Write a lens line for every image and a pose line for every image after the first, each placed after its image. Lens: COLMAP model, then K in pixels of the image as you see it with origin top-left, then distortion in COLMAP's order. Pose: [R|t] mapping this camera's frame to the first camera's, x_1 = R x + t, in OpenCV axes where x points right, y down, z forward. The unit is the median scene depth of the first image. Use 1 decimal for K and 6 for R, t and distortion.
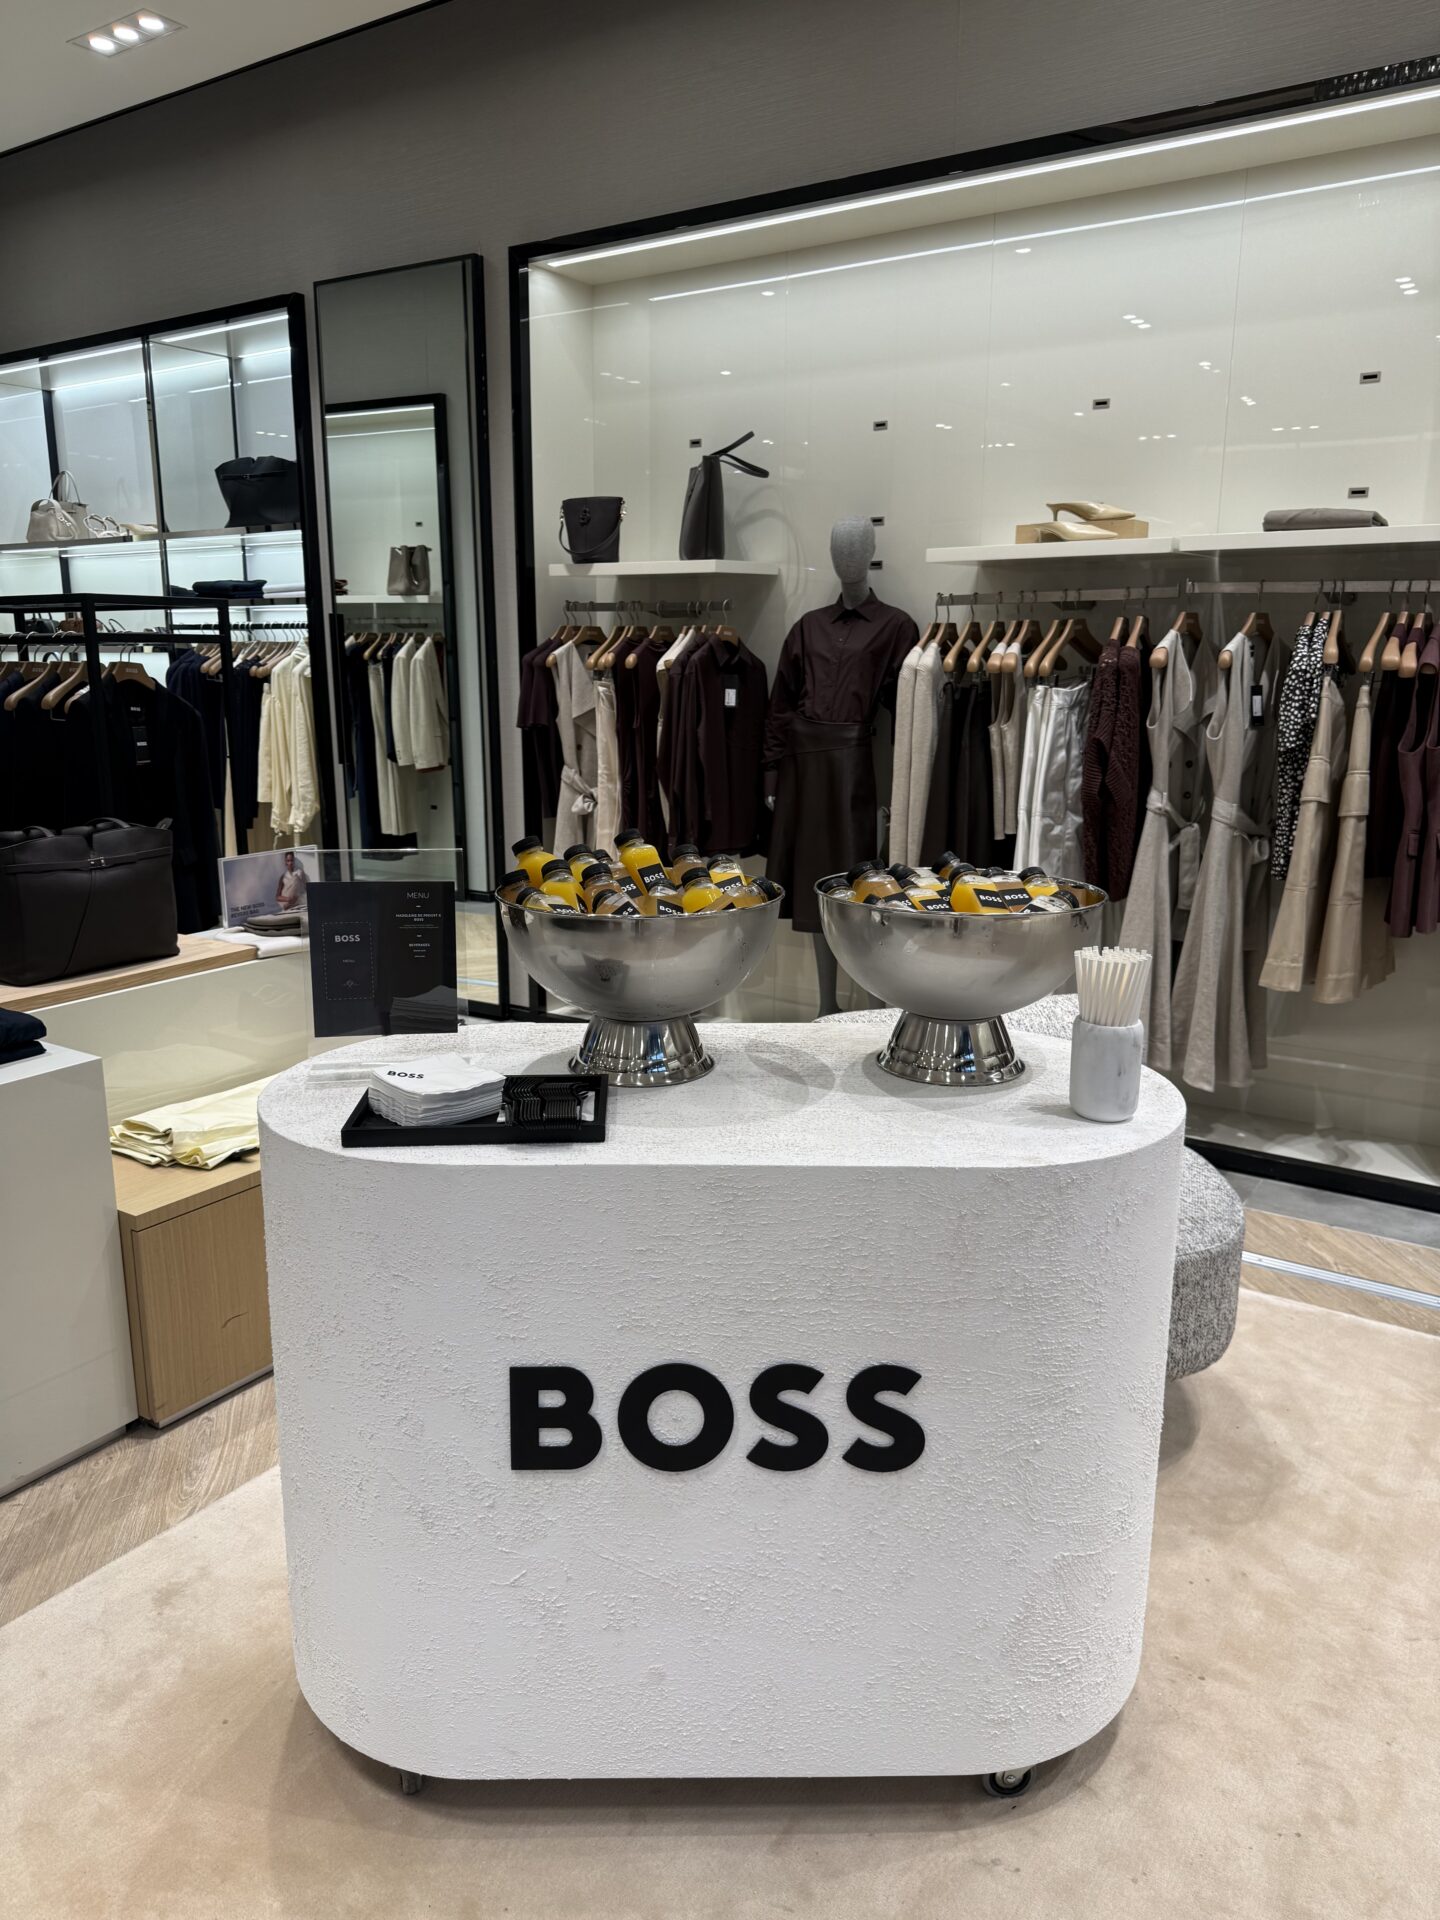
lens RADIAL K [[1366.6, 0, 714.6], [0, 1366.6, 962.6], [0, 0, 1]] dist [0.046073, -0.063119]
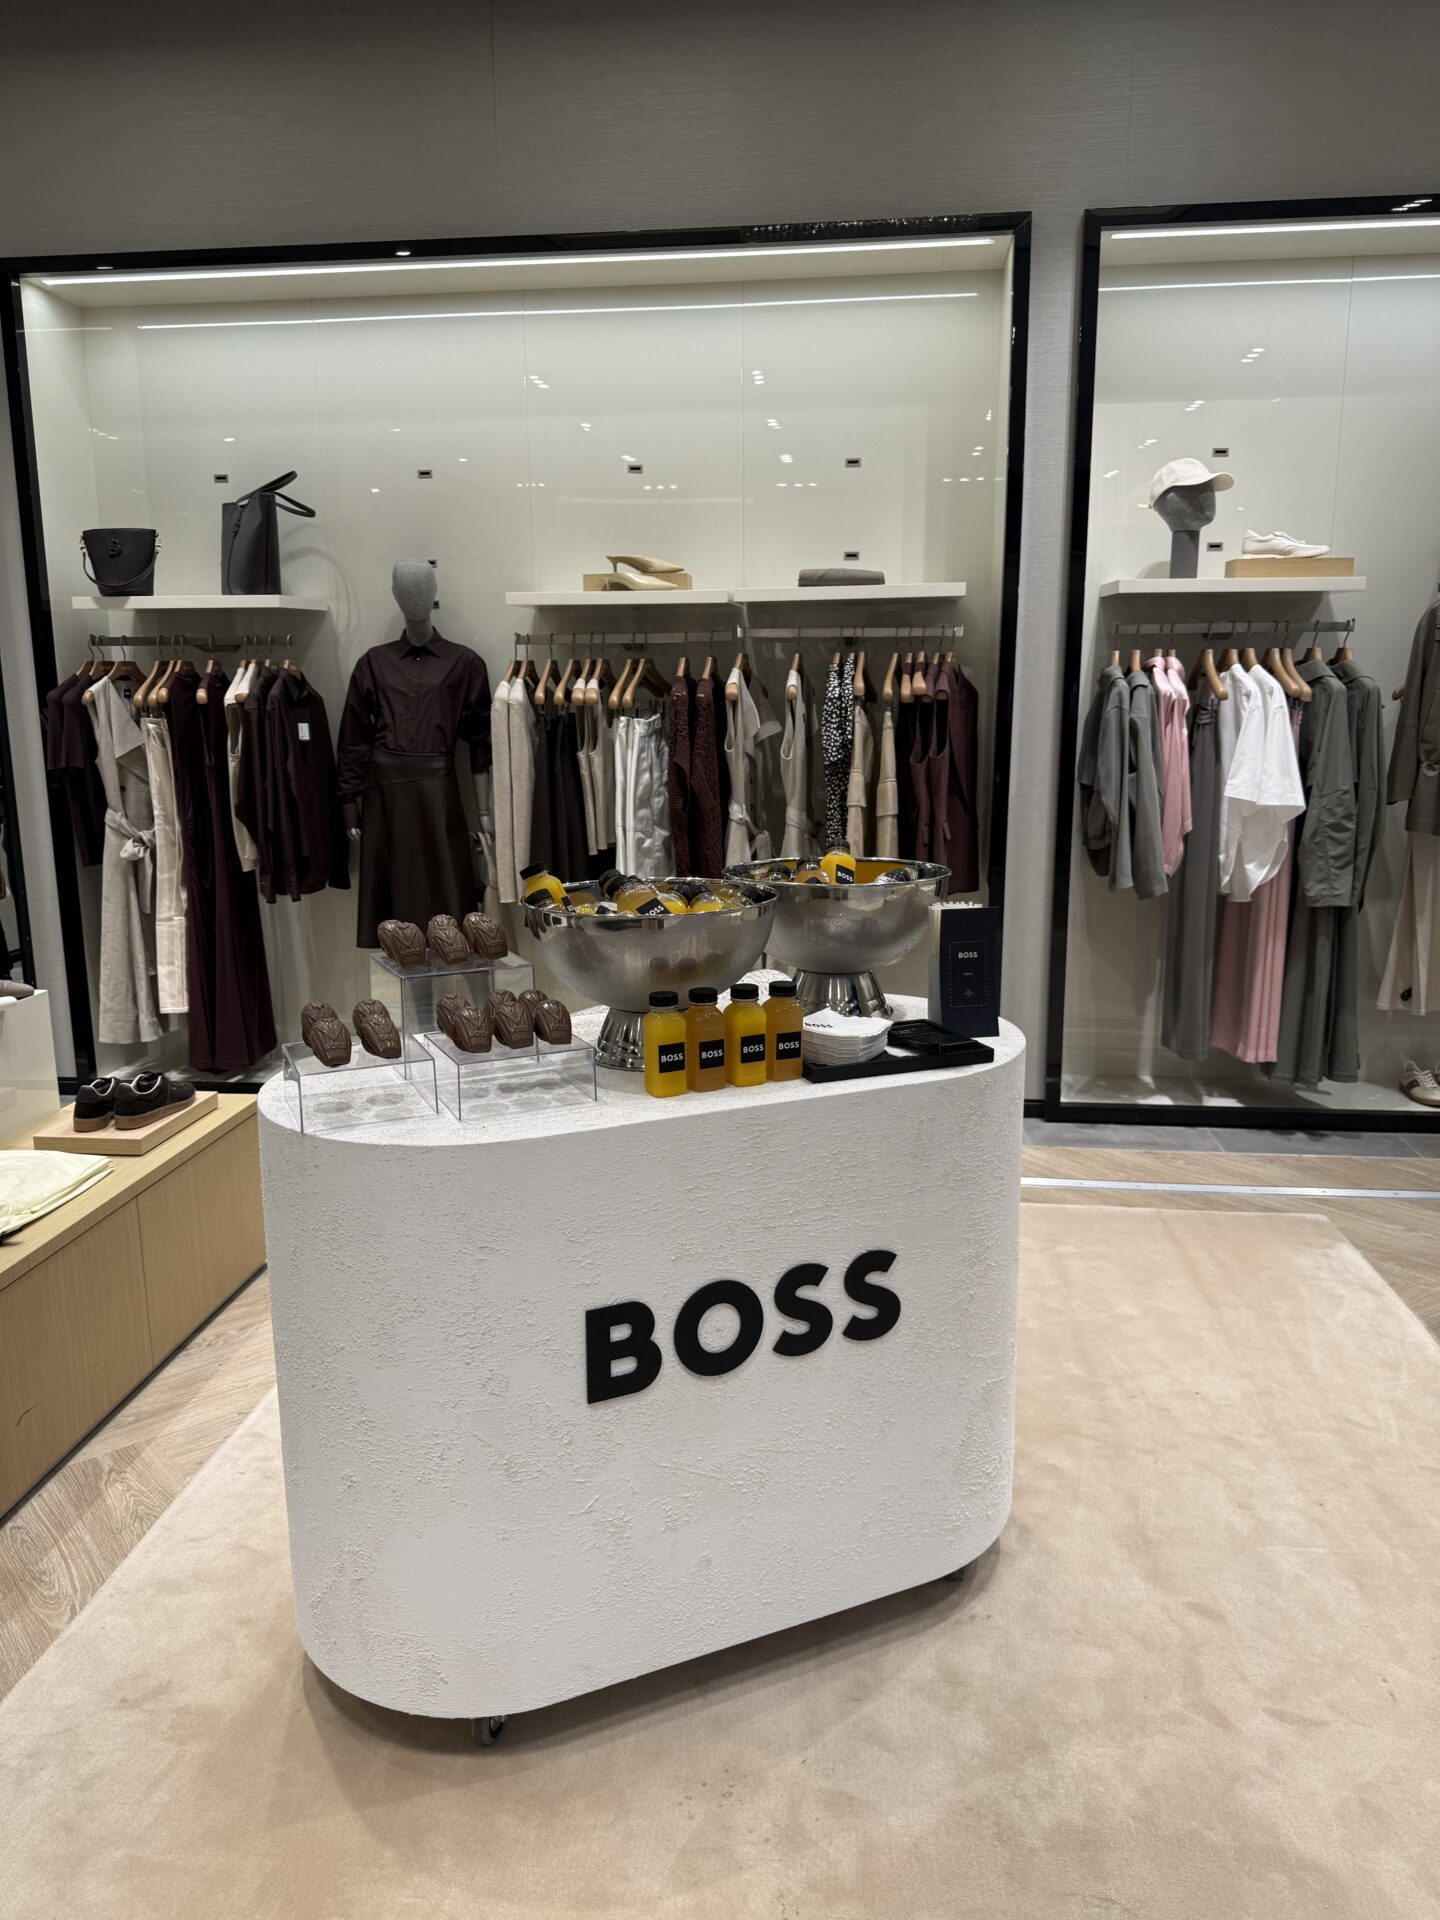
lens RADIAL K [[1366.6, 0, 732.5], [0, 1366.6, 959.0], [0, 0, 1]] dist [0.046073, -0.063119]
pose [[0.881837, -0.099790, 0.460874, -0.210908], [0.112619, 0.993638, -0.000338, 0.007110], [-0.457908, 0.052201, 0.887466, -0.029693]]
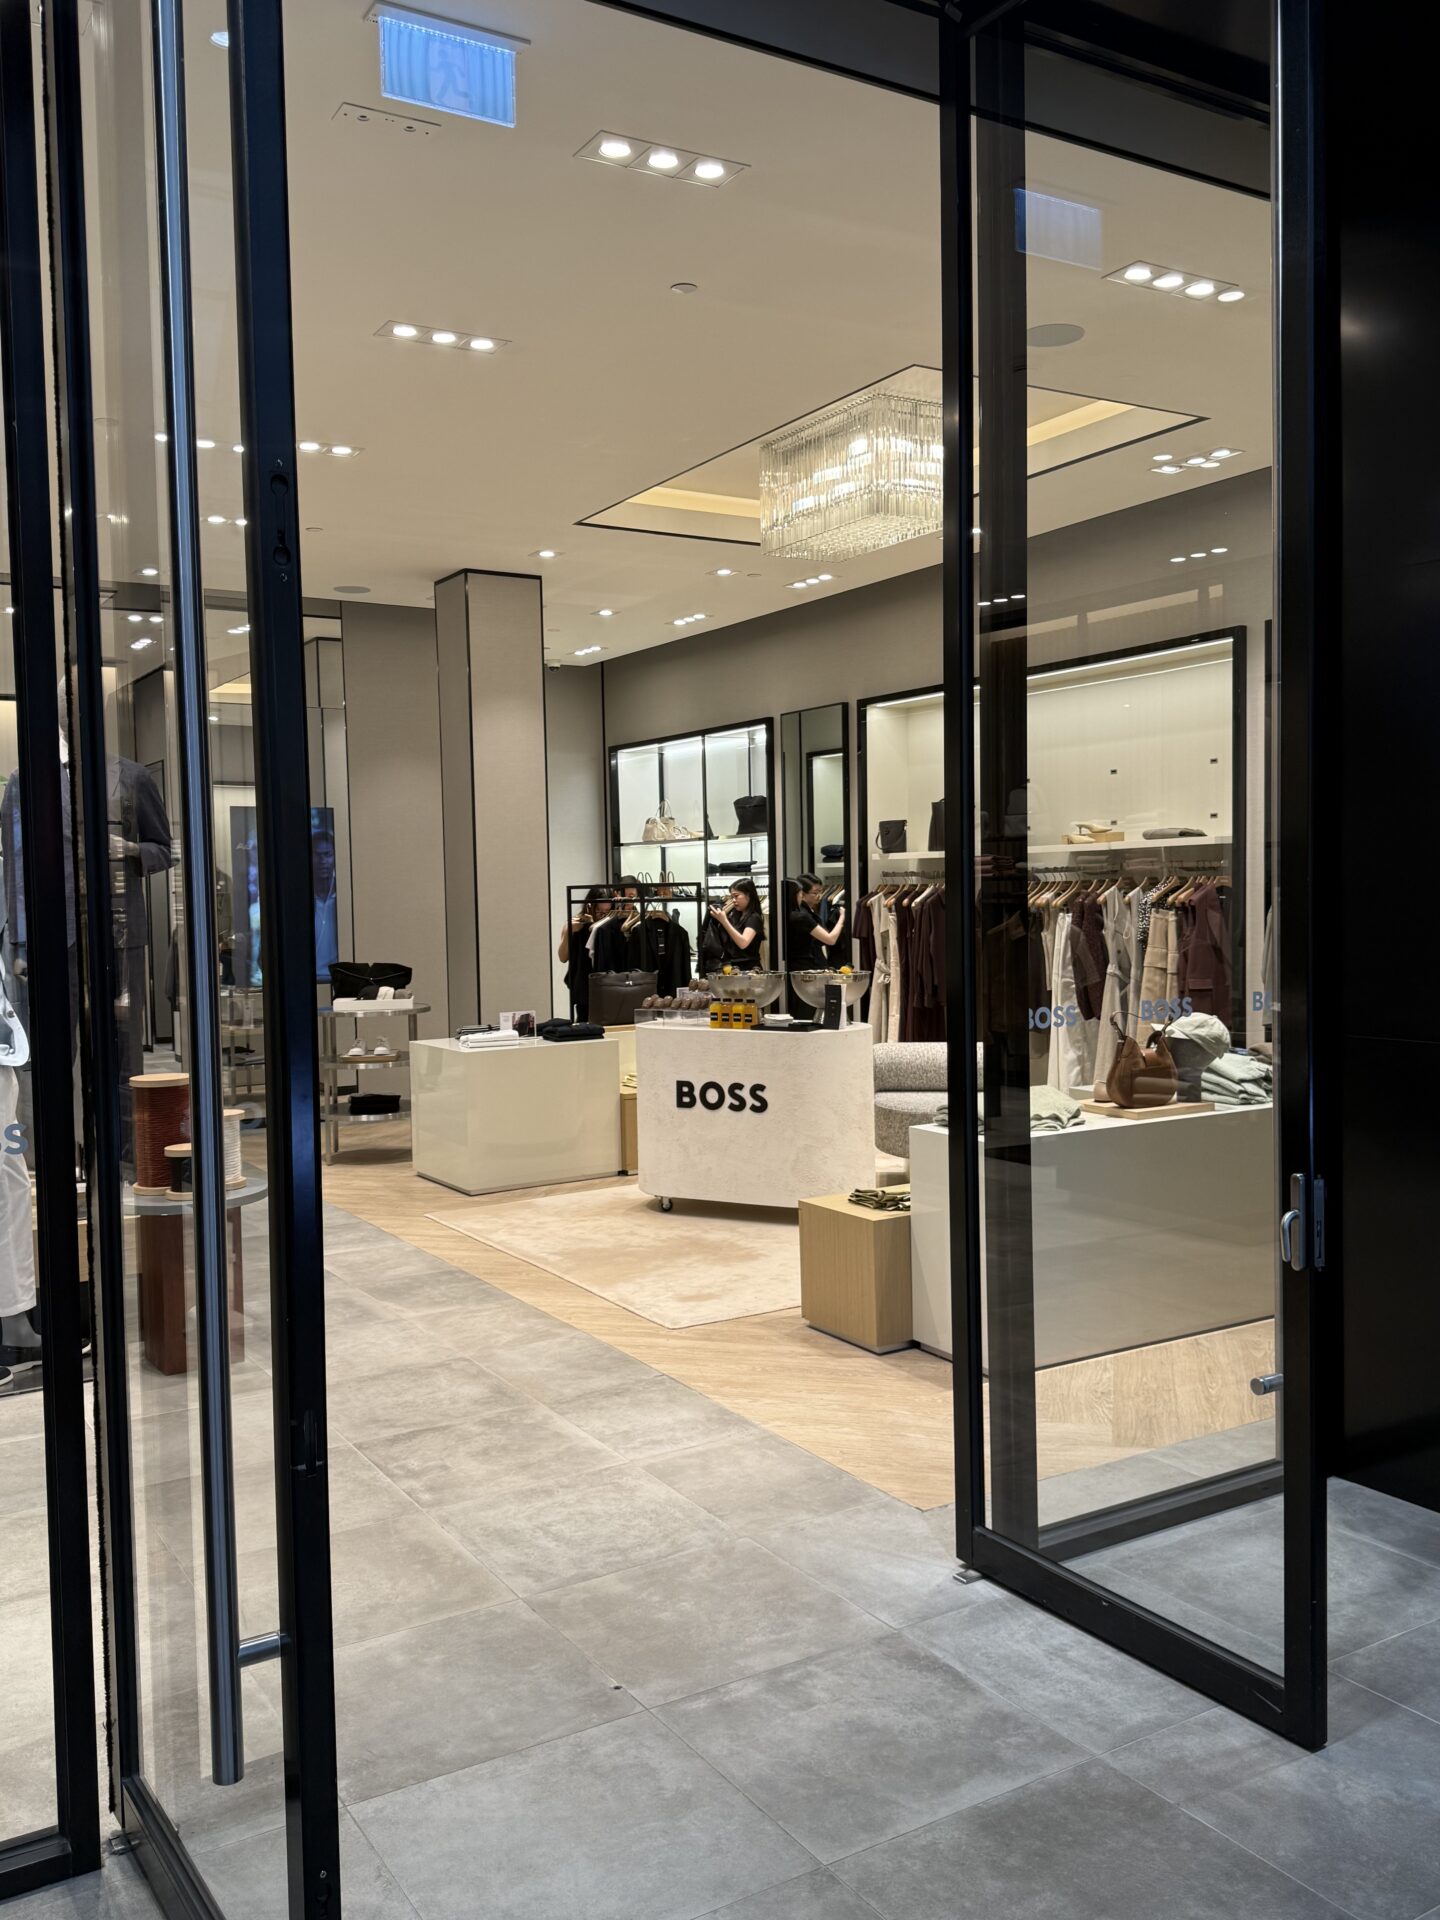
lens RADIAL K [[1630.8, 0, 702.1], [0, 1630.8, 897.0], [0, 0, 1]] dist [0.107807, -0.053297]
pose [[0.901275, -0.021378, -0.432719, 0.759441], [-0.068847, 0.979024, -0.191763, 0.258111], [0.427742, 0.202622, 0.880898, -1.277020]]
